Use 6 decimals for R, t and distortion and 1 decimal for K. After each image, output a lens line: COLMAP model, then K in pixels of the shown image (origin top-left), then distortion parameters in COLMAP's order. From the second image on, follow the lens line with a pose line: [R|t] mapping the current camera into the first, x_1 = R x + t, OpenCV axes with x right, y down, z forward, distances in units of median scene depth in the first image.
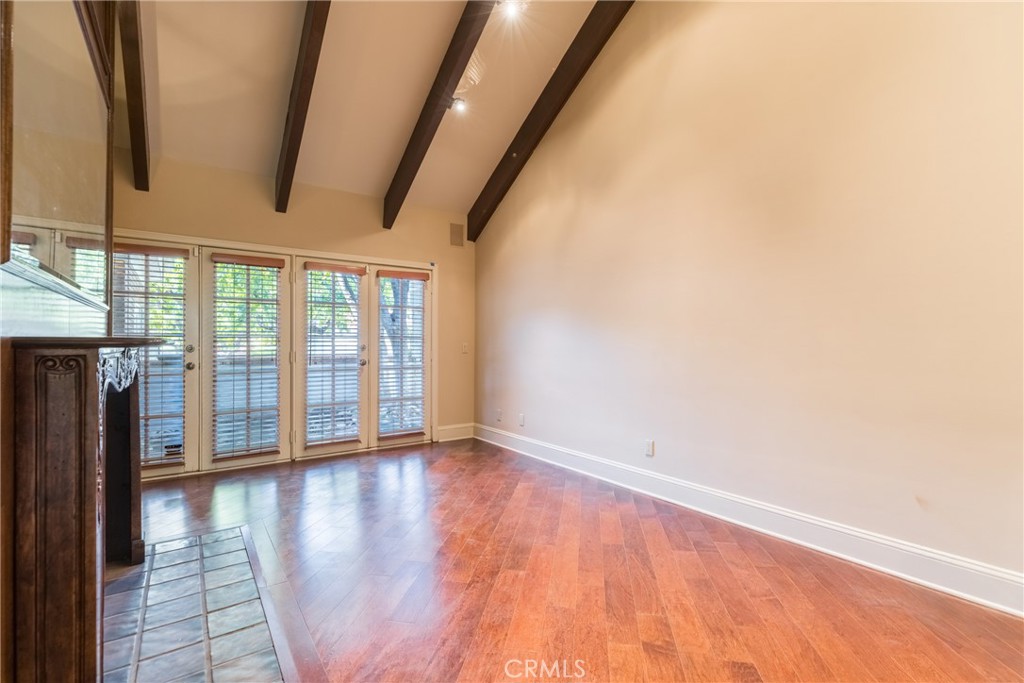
lens RADIAL K [[462.8, 0, 506.7], [0, 462.8, 341.2], [0, 0, 1]] dist [0.004053, -0.000381]
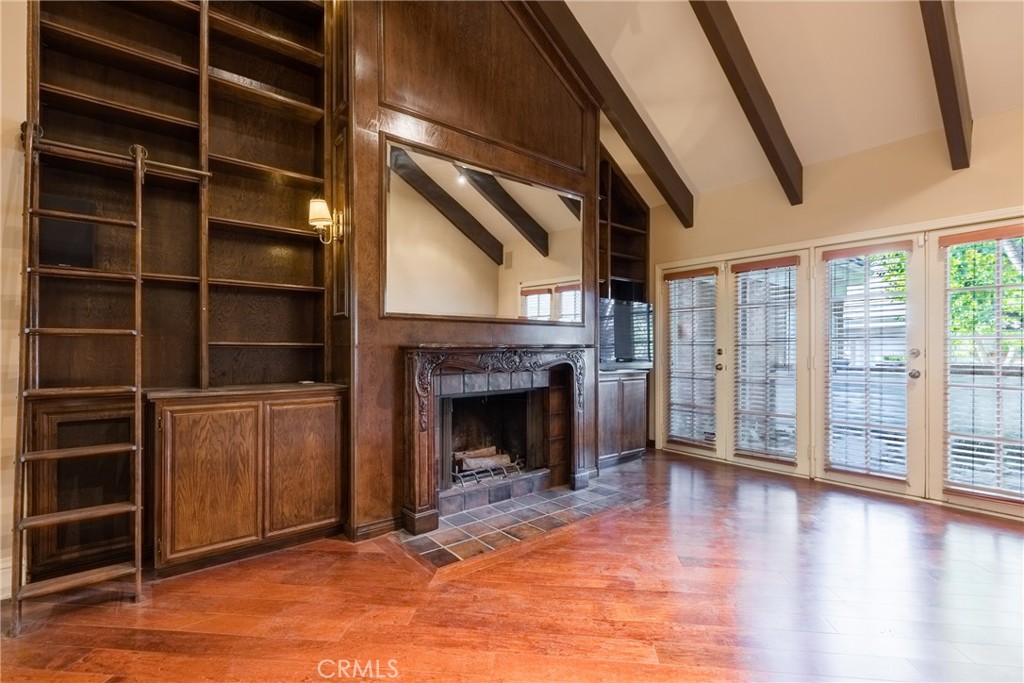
lens RADIAL K [[462.8, 0, 508.0], [0, 462.8, 346.4], [0, 0, 1]] dist [0.004053, -0.000381]
pose [[0.063225, 0.003641, -0.997993, 0.387438], [0.012111, 0.999917, 0.004415, -0.008013], [0.997926, -0.012365, 0.063176, 0.365465]]
